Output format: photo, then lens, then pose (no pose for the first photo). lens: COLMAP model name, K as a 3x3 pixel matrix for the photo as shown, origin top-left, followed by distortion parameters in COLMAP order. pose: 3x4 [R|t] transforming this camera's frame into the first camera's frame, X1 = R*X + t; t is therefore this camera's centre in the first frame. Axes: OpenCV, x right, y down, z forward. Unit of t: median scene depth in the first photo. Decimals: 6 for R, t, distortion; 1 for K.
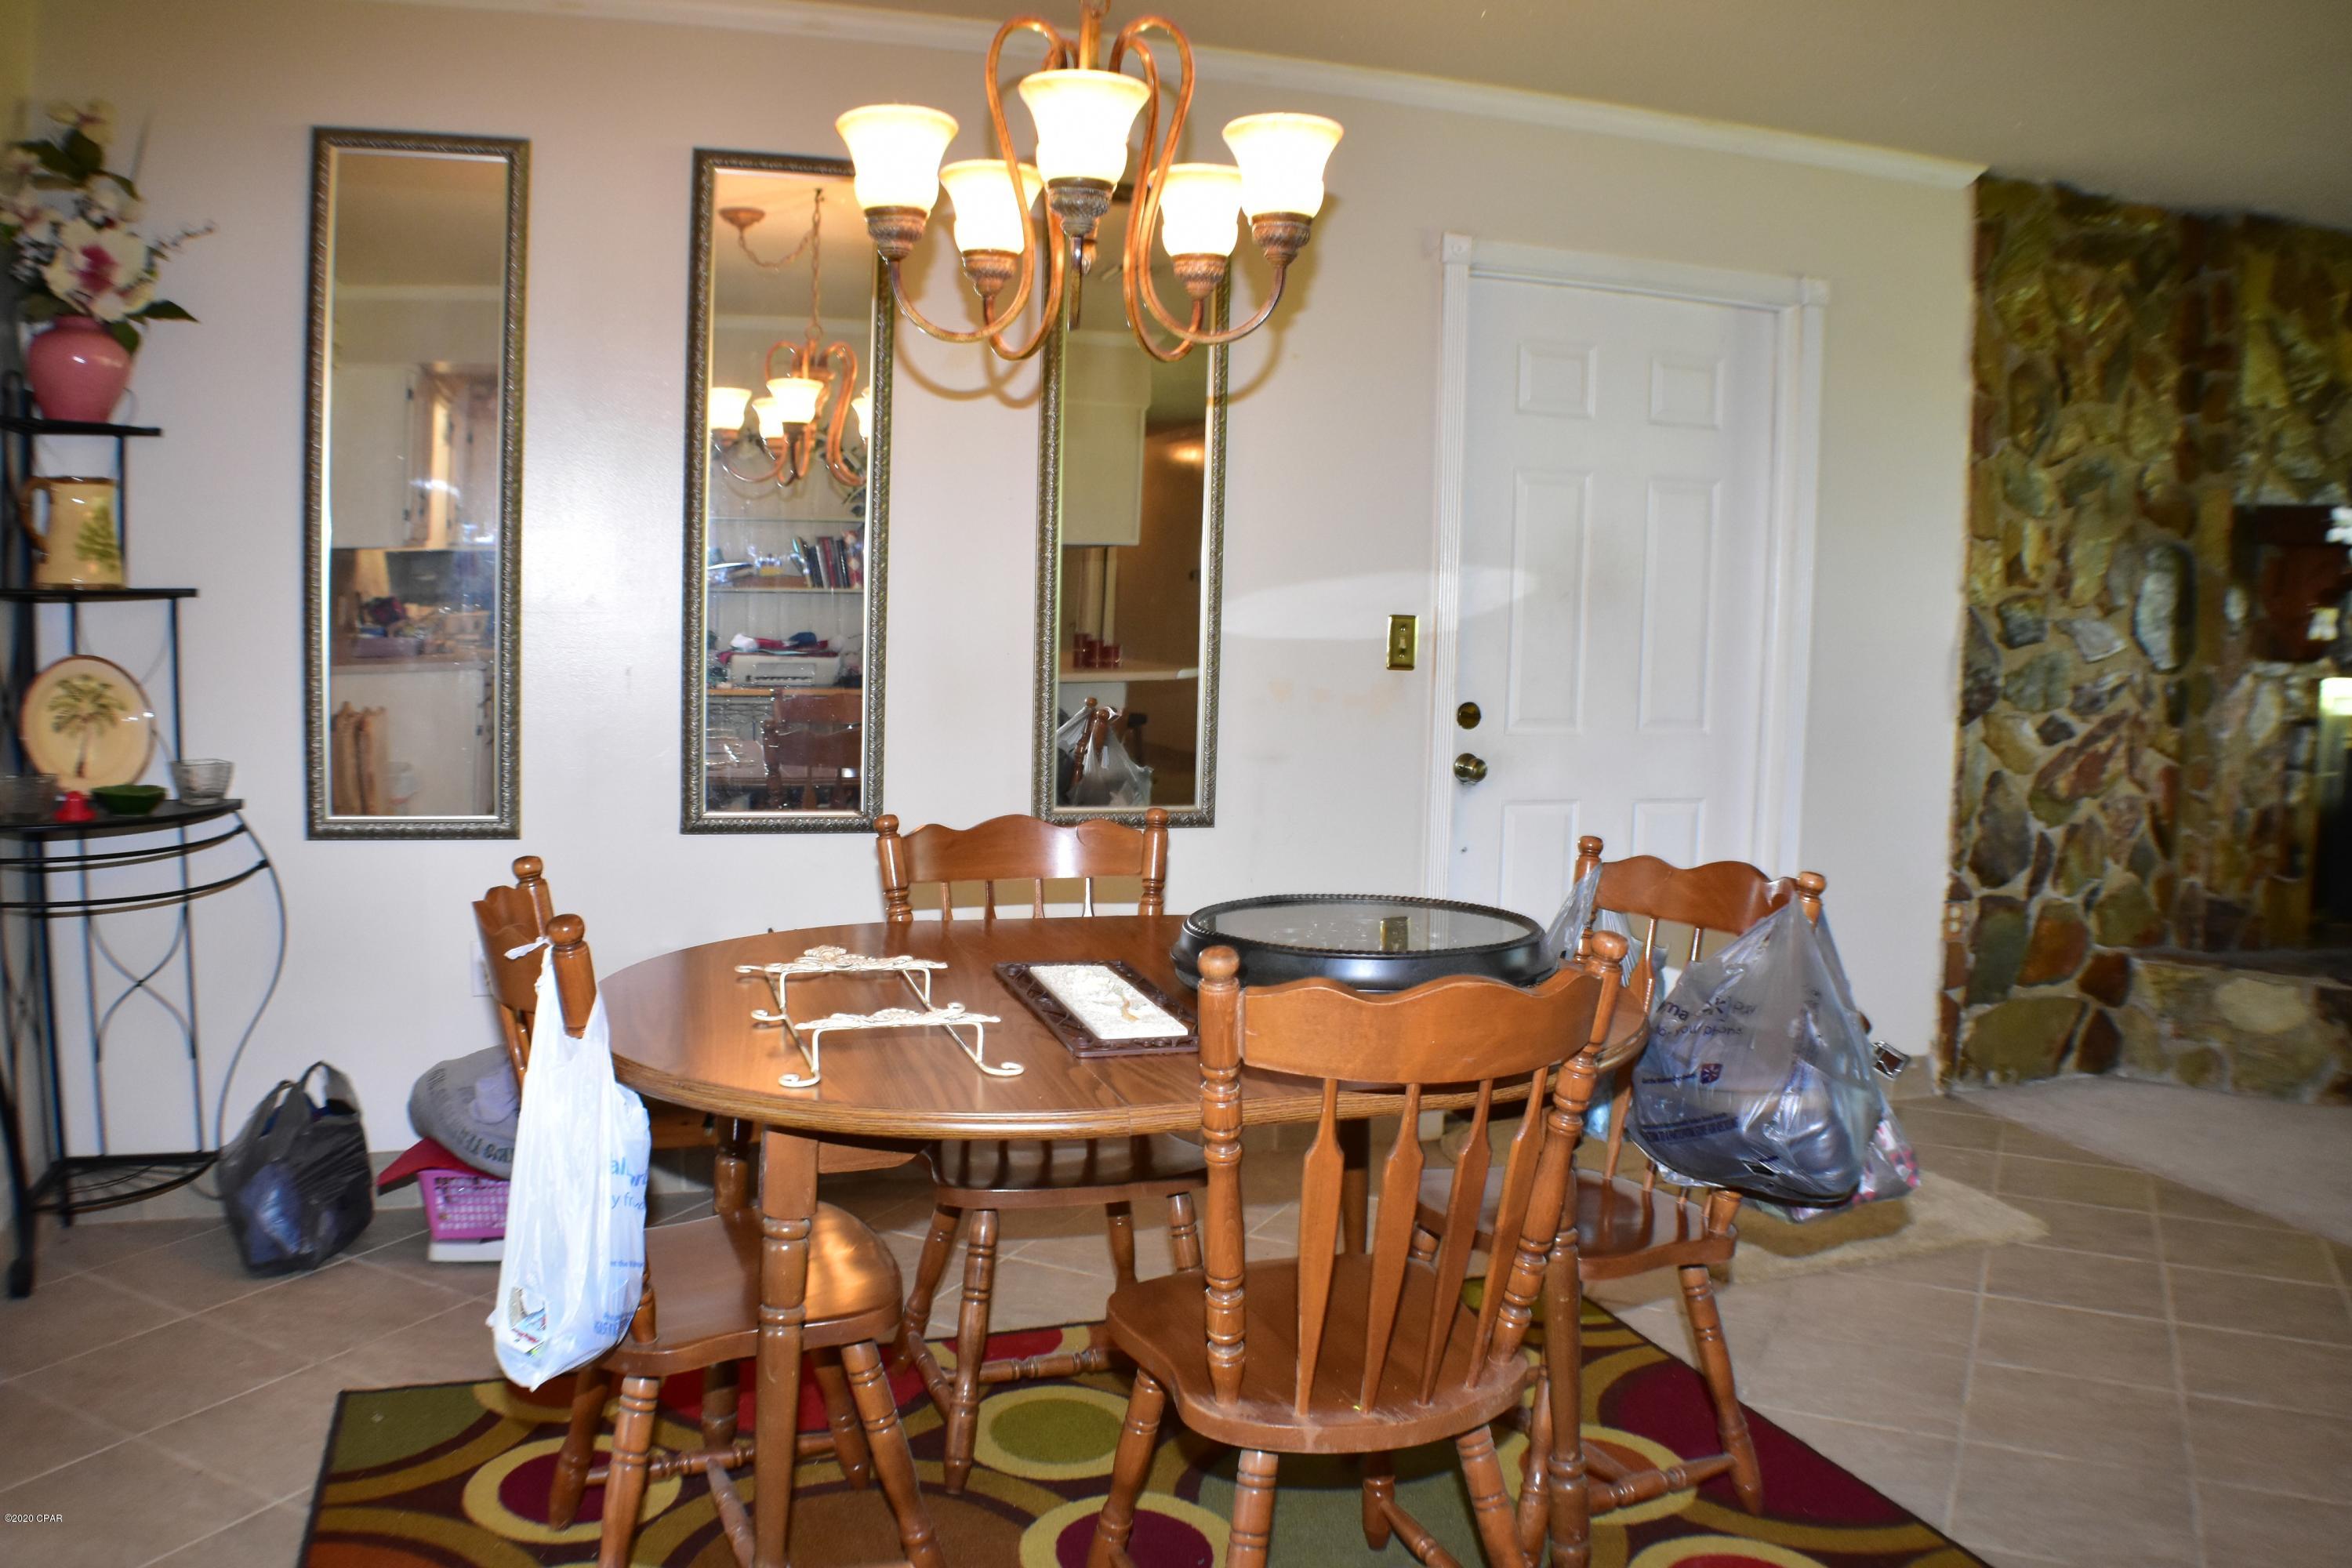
lens RADIAL K [[1819.2, 0, 1180.6], [0, 1819.2, 792.7], [0, 0, 1]] dist [-0.166969, 0.047887]
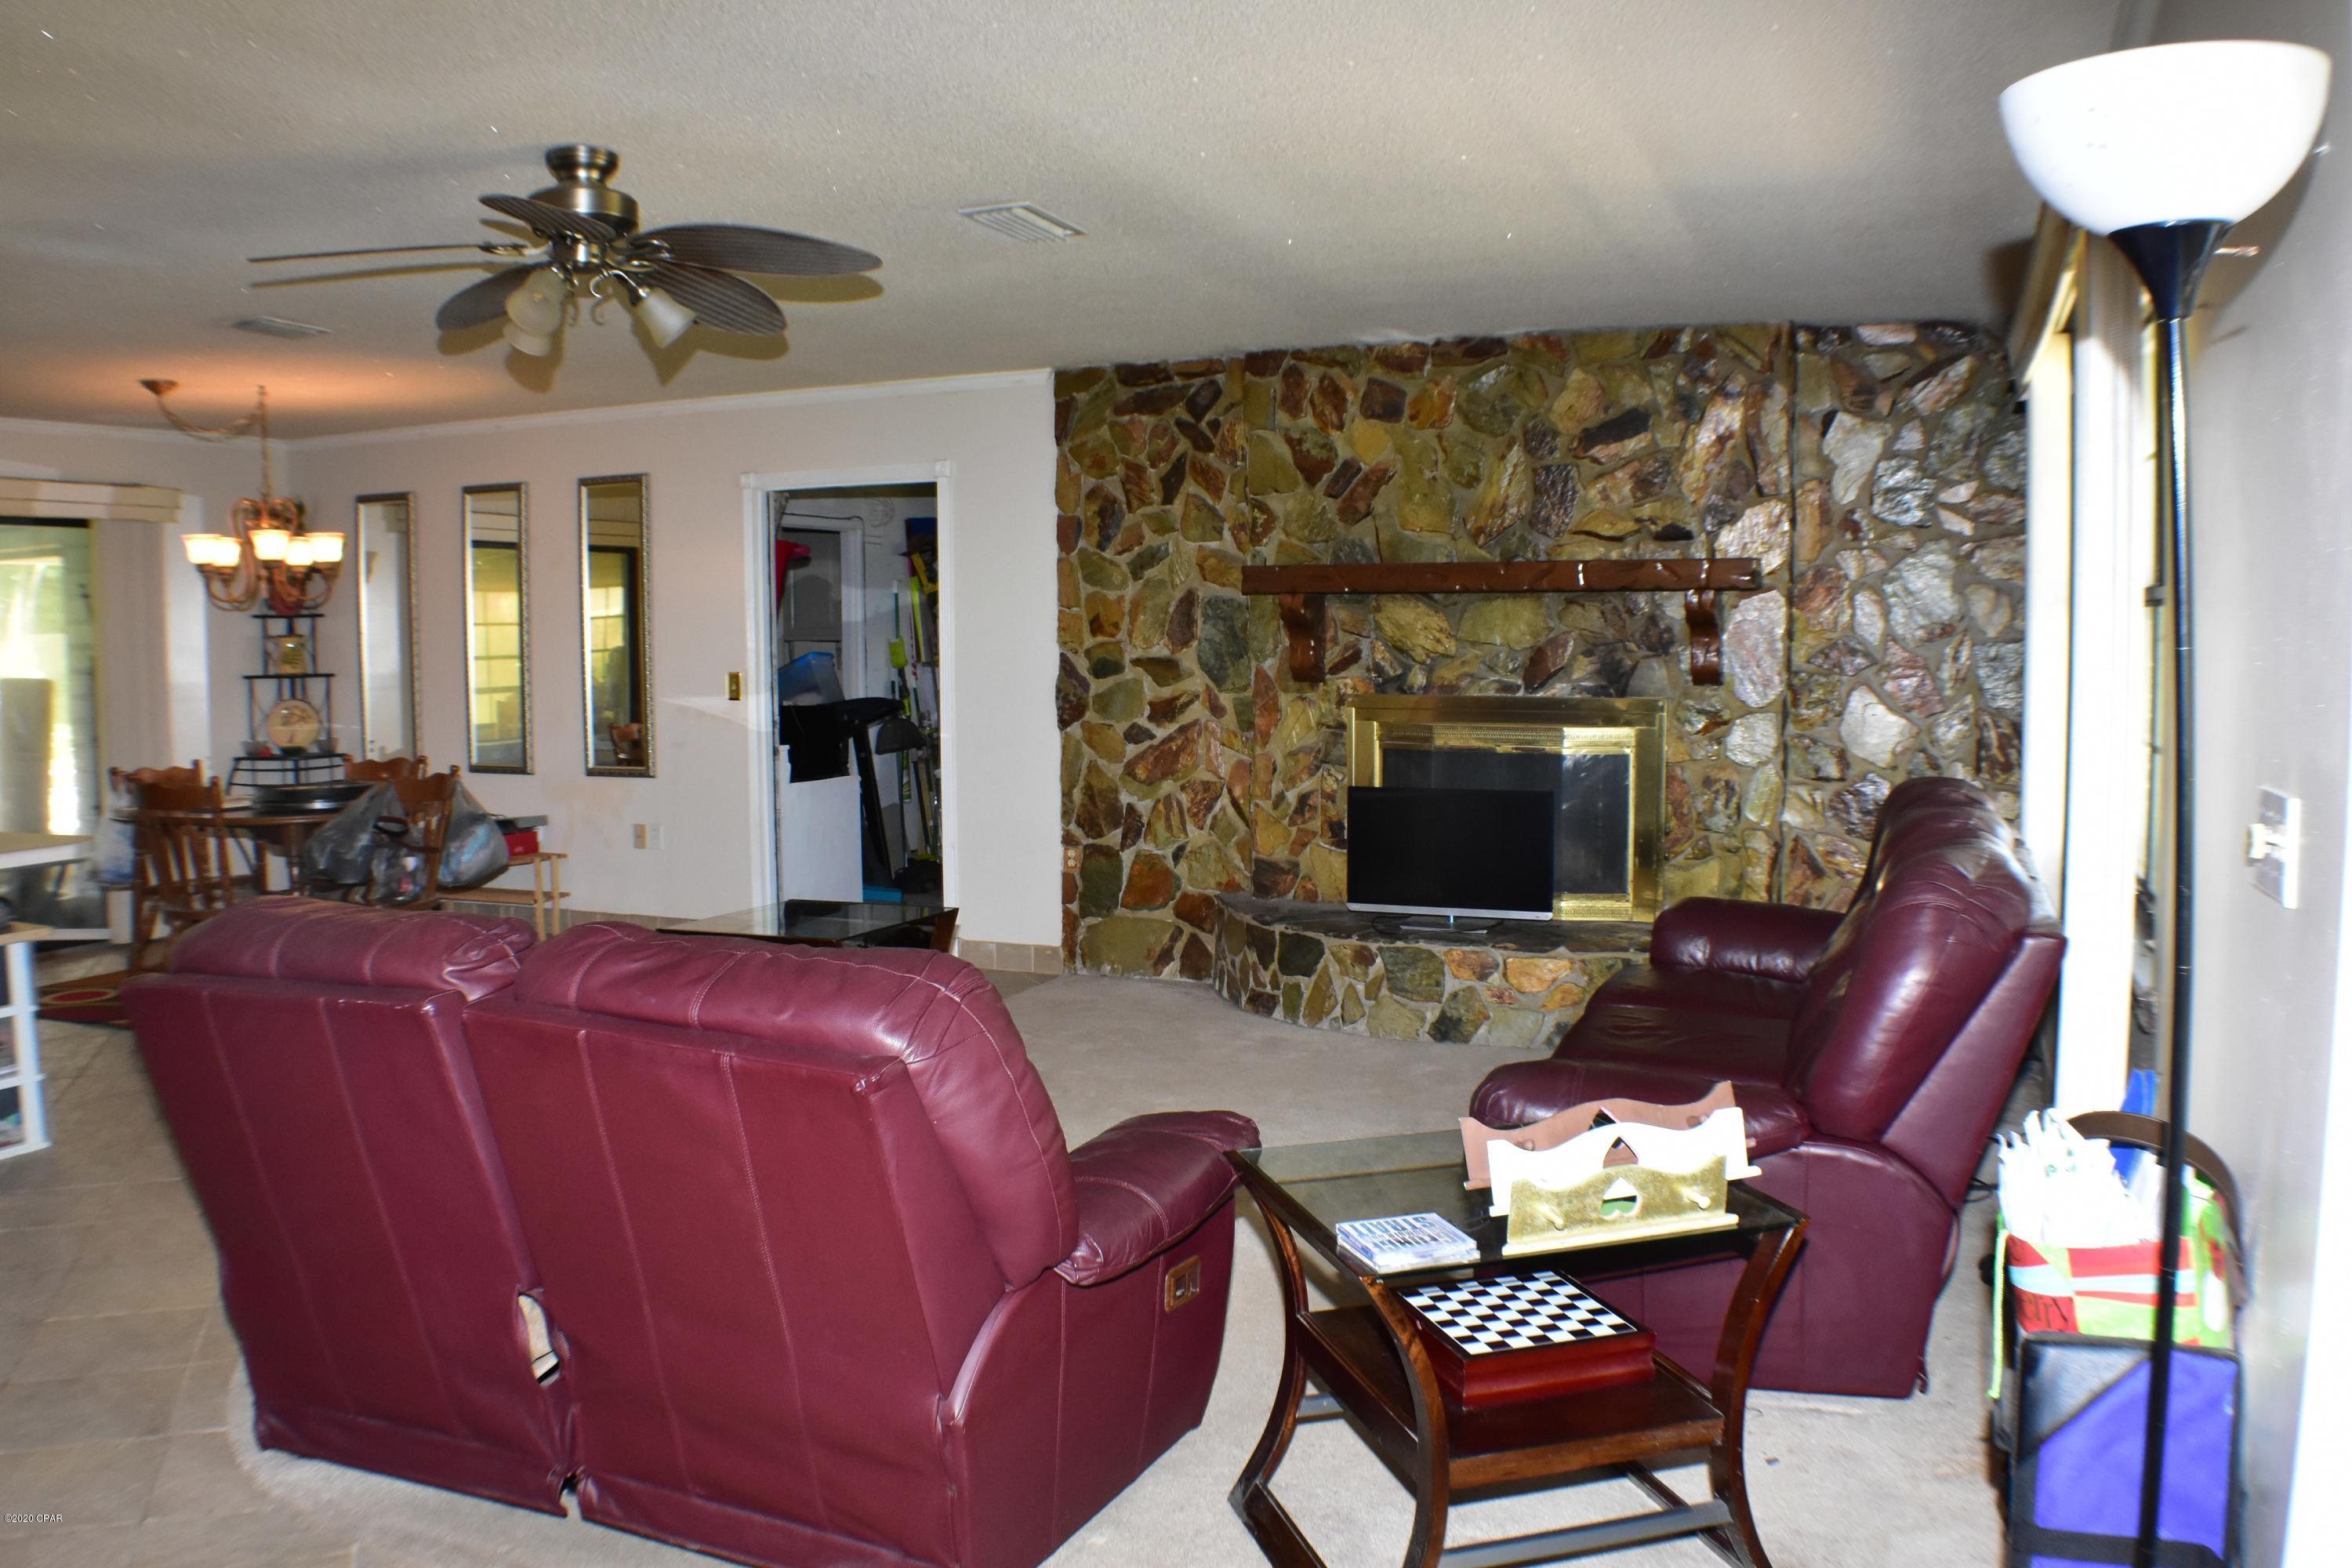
lens RADIAL K [[1819.2, 0, 1180.6], [0, 1819.2, 792.7], [0, 0, 1]] dist [-0.166969, 0.047887]
pose [[0.758549, 0.024123, -0.651169, 1.523511], [-0.038816, 0.999213, -0.008201, 0.024788], [0.650459, 0.031497, 0.758888, -0.126719]]
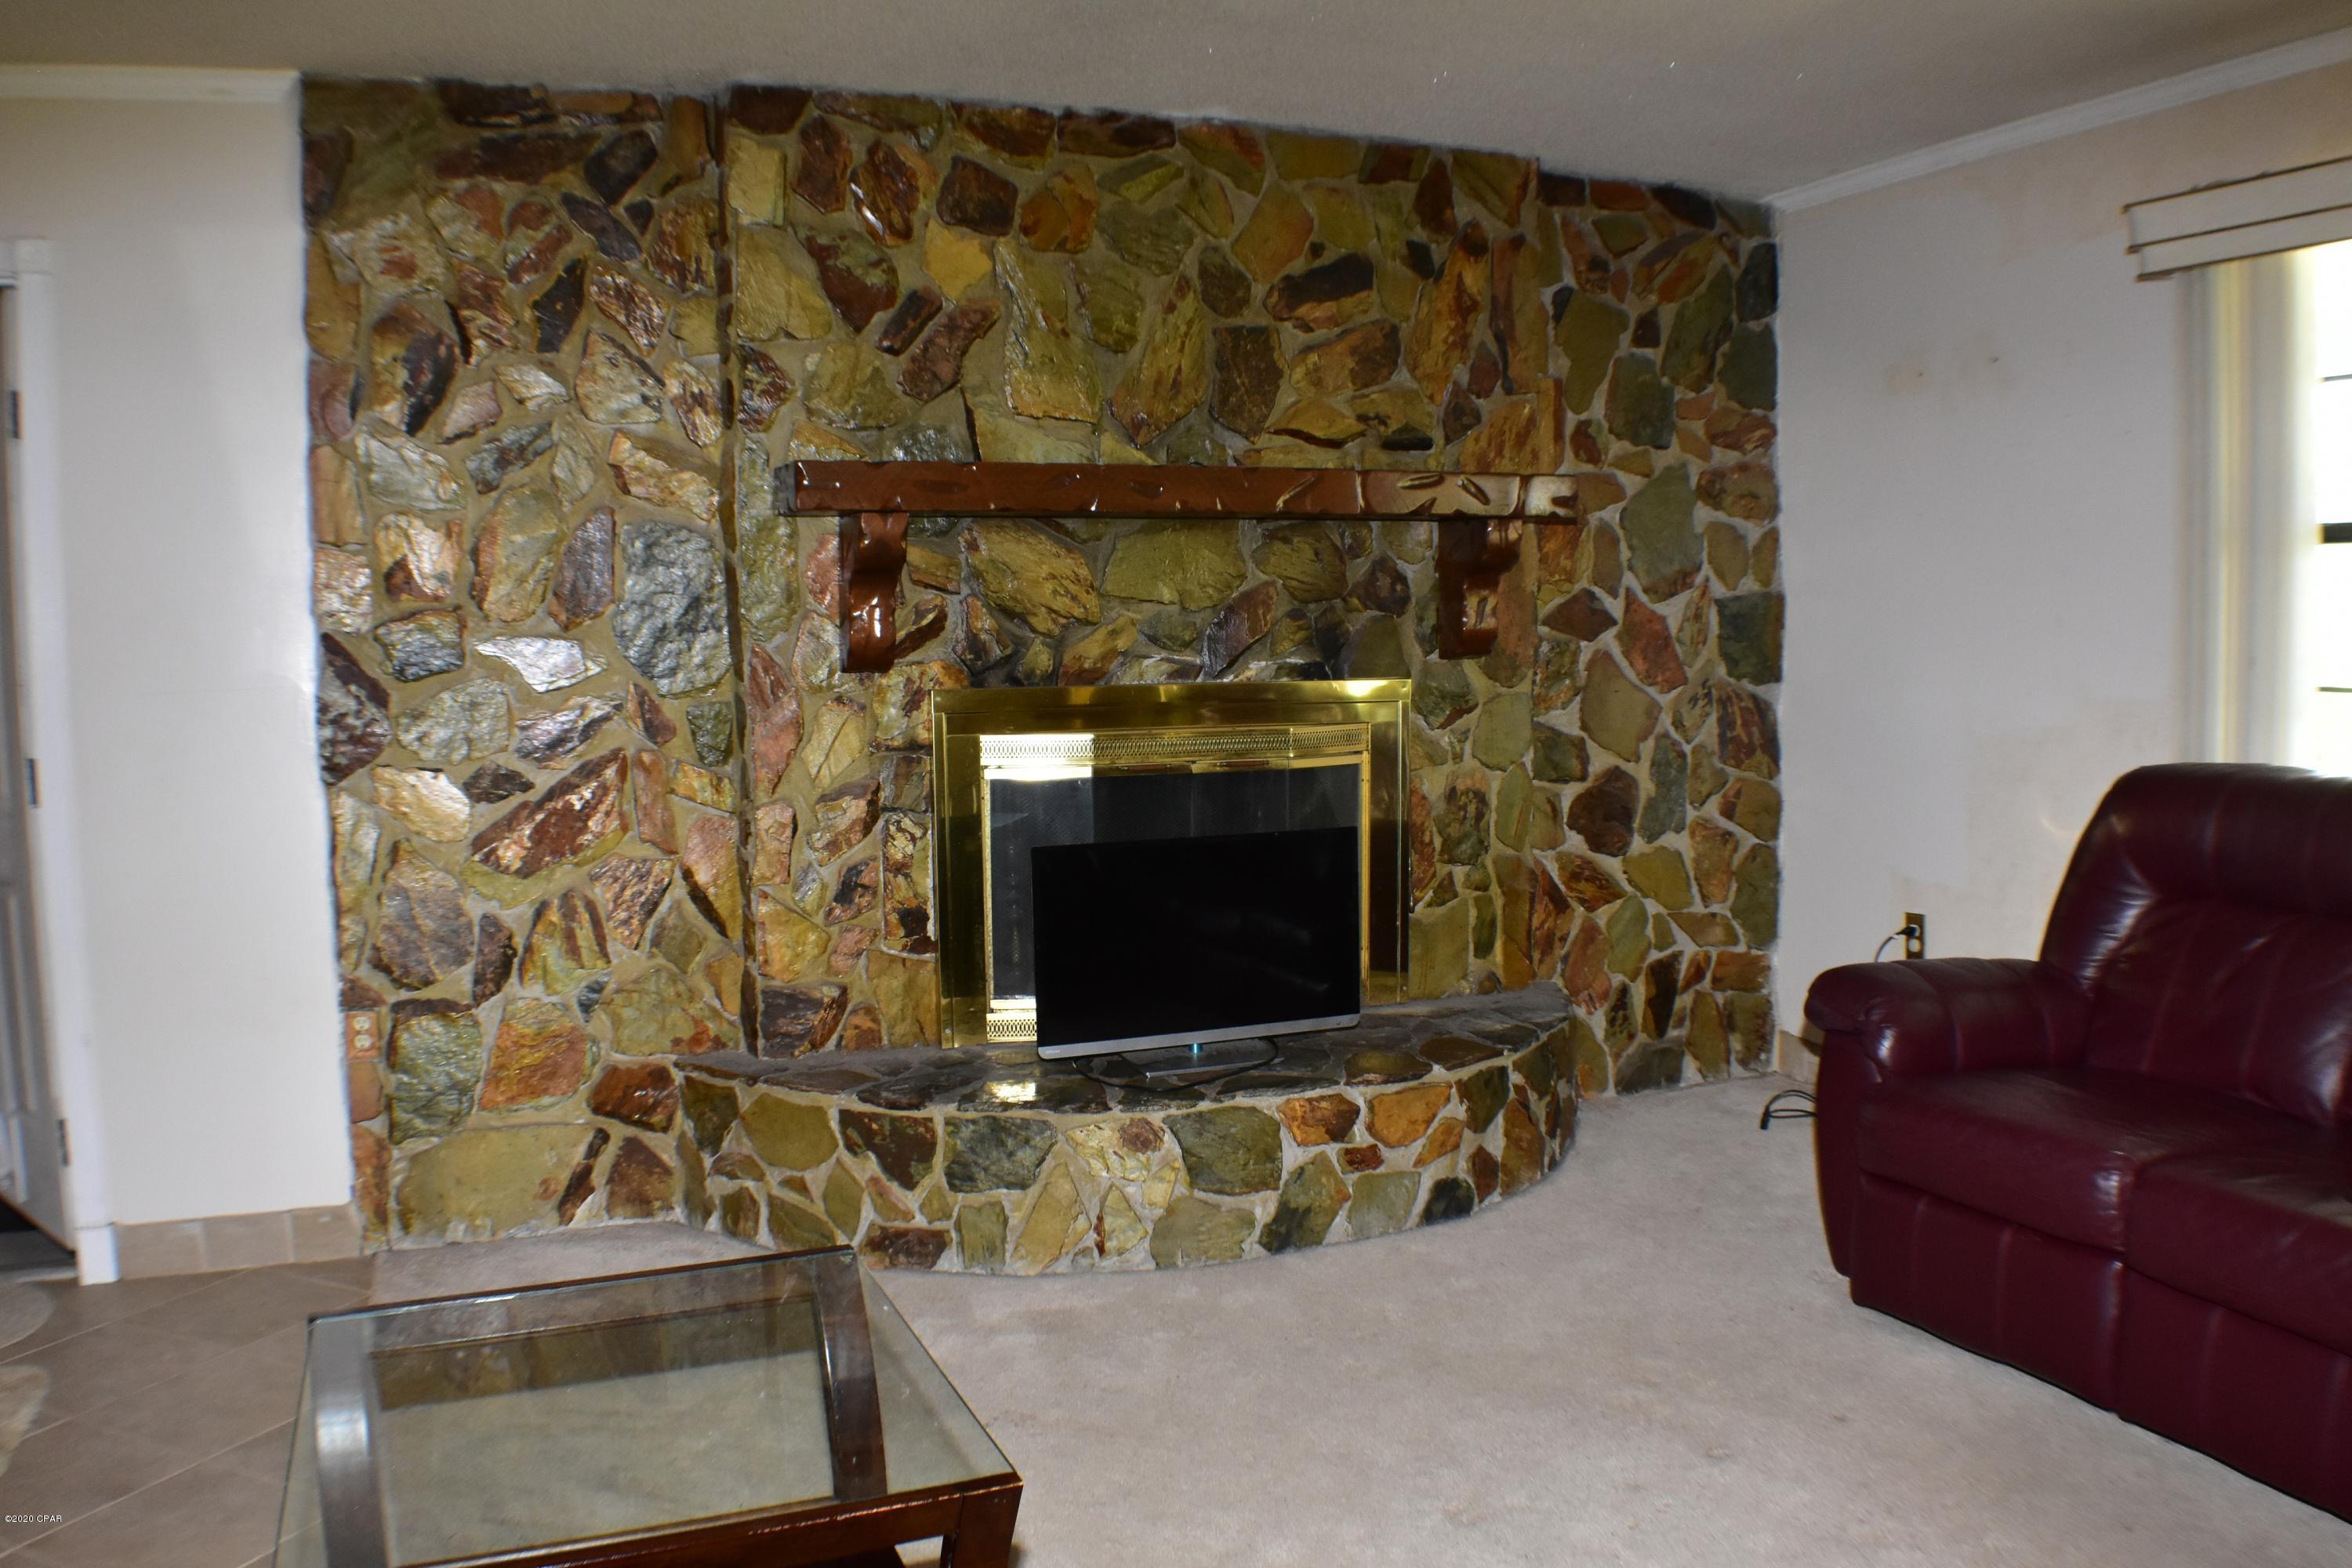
lens RADIAL K [[1819.2, 0, 1180.6], [0, 1819.2, 792.7], [0, 0, 1]] dist [-0.166969, 0.047887]
pose [[0.996152, -0.049105, 0.072595, 0.747844], [0.049648, 0.998751, -0.005696, -0.011607], [-0.072225, 0.009278, 0.997345, 0.197314]]
